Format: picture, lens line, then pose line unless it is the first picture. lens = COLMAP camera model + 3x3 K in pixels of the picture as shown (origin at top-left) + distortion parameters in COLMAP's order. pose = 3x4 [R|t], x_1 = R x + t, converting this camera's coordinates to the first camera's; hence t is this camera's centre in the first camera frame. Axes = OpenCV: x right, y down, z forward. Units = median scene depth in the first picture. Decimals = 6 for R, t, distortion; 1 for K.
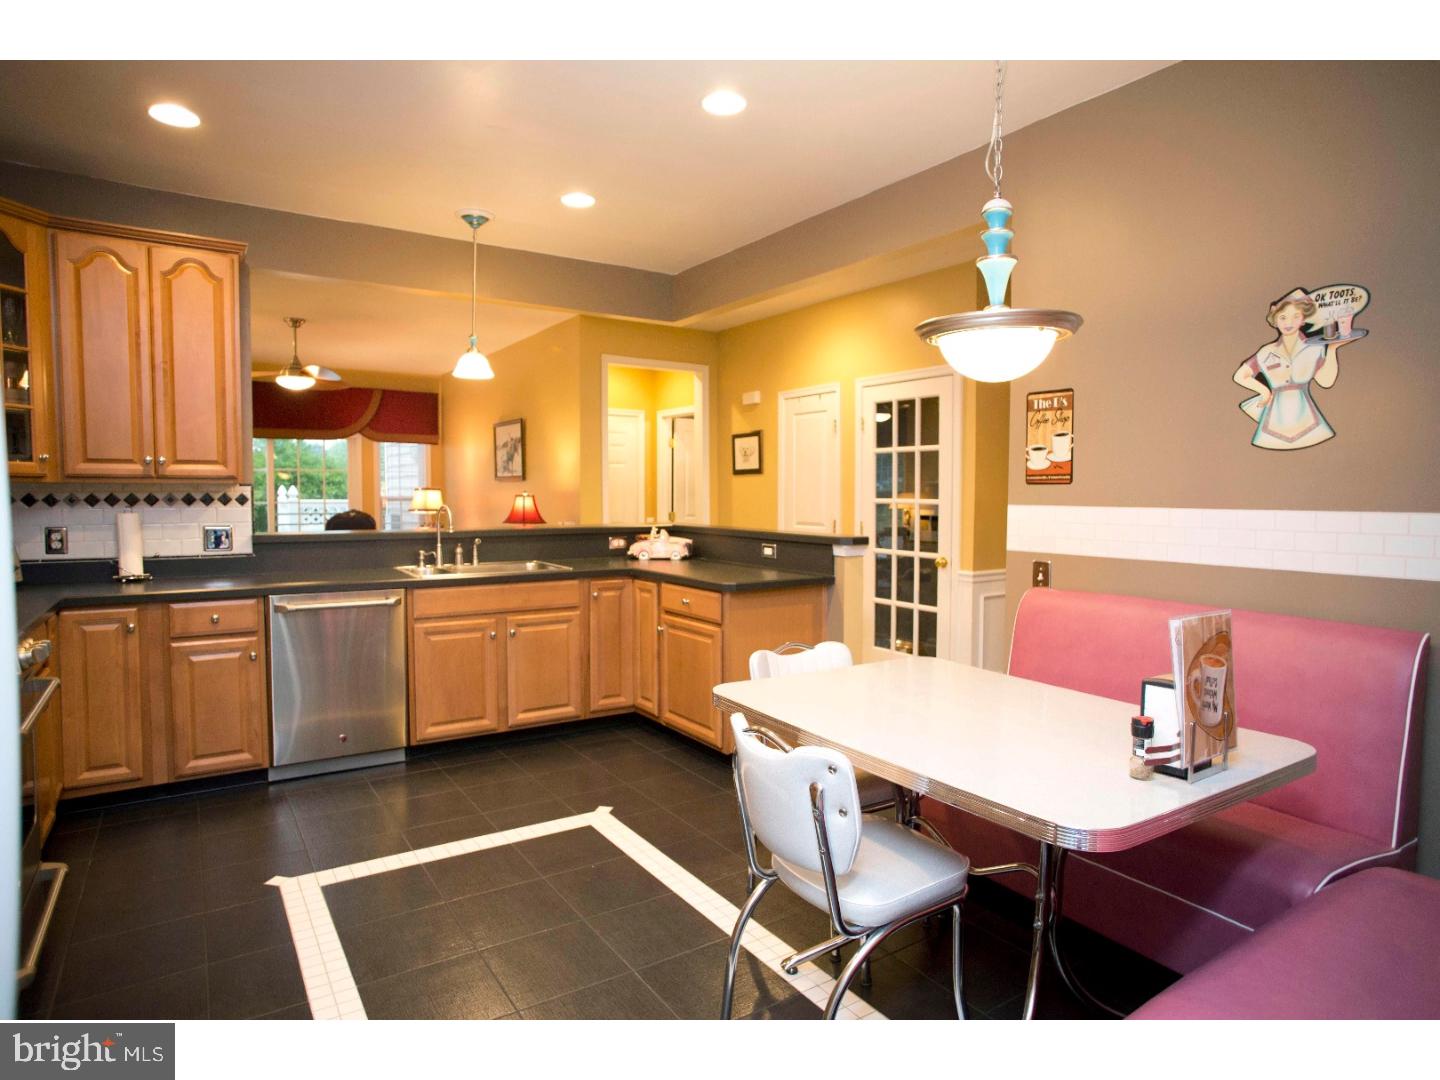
lens RADIAL K [[813.7, 0, 720.0], [0, 813.7, 540.0], [0, 0, 1]] dist [-0.003656, 0.000940]
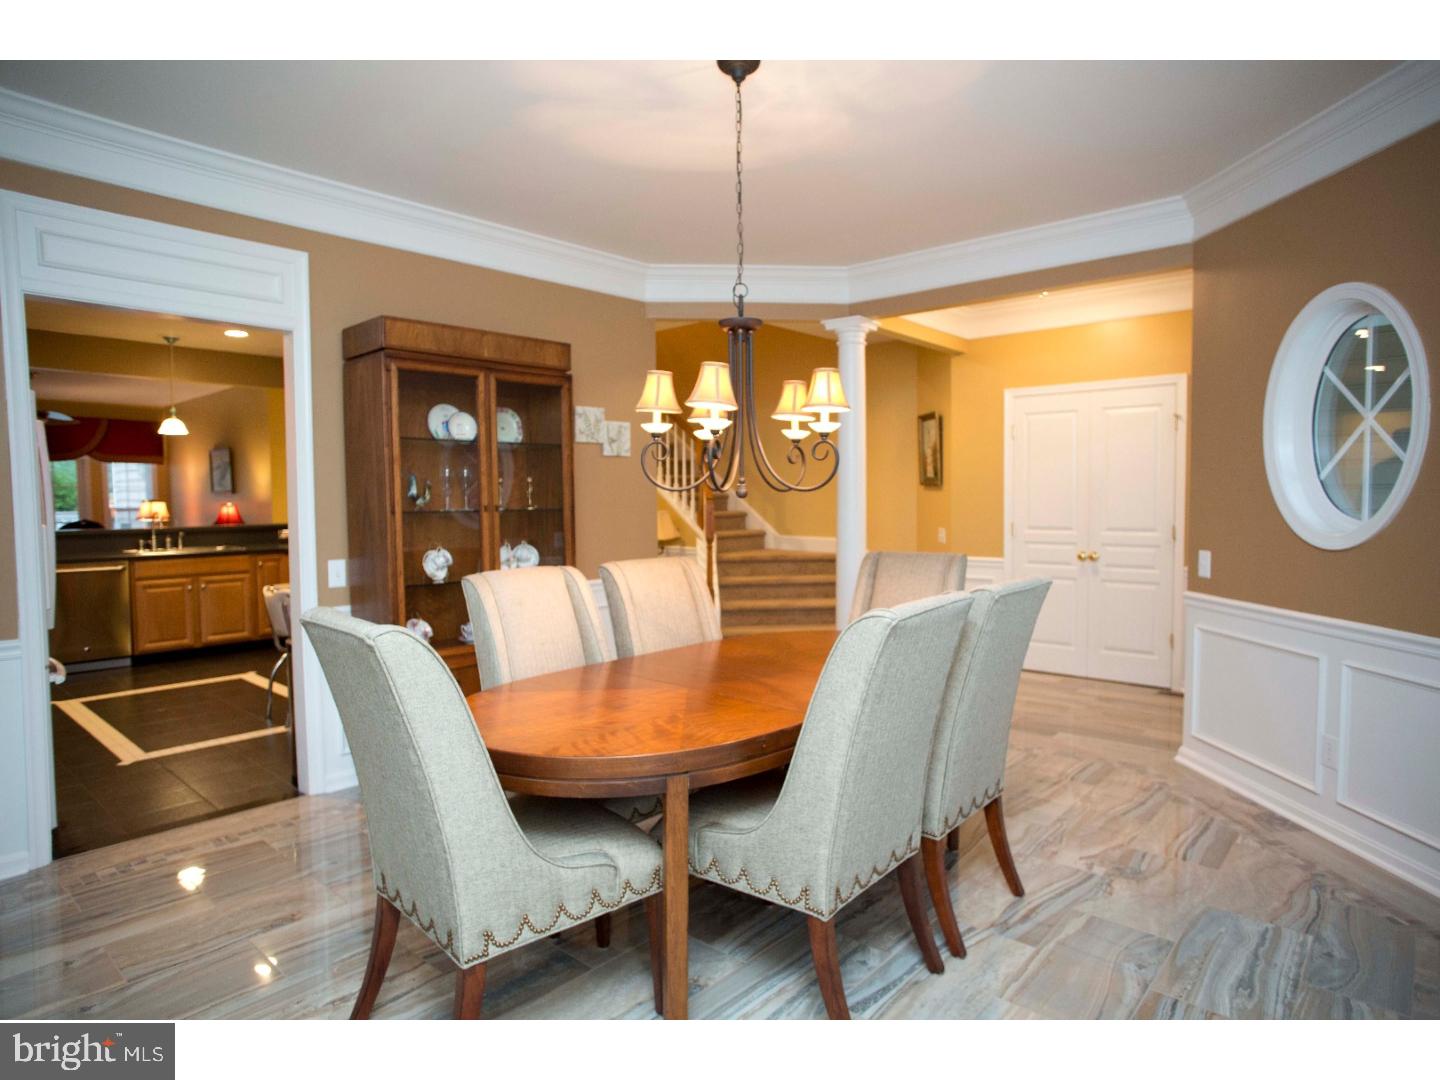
lens RADIAL K [[813.7, 0, 720.0], [0, 813.7, 540.0], [0, 0, 1]] dist [-0.003656, 0.000940]
pose [[0.968456, -0.021563, 0.248249, 0.366674], [0.023700, 0.999703, -0.005622, 0.052953], [-0.248054, 0.011328, 0.968680, -0.896173]]
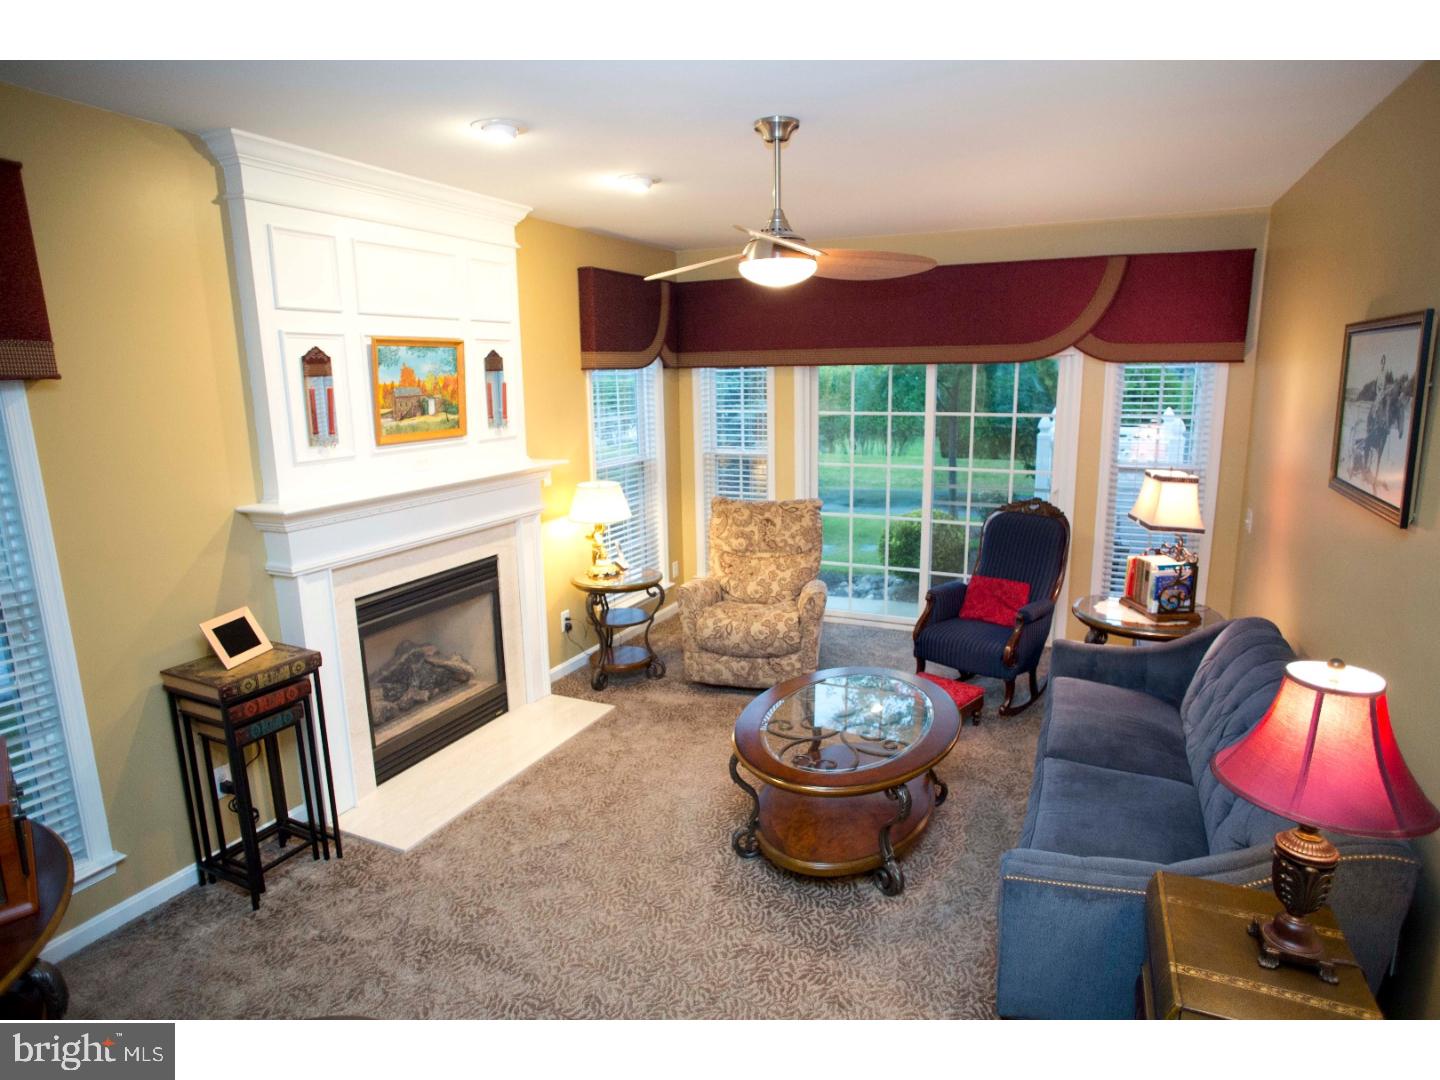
lens RADIAL K [[813.7, 0, 720.0], [0, 813.7, 540.0], [0, 0, 1]] dist [-0.003656, 0.000940]
pose [[0.521104, 0.161198, -0.838132, -0.232377], [-0.037284, 0.985364, 0.166334, -0.200586], [0.852678, -0.055428, 0.519488, 1.191534]]
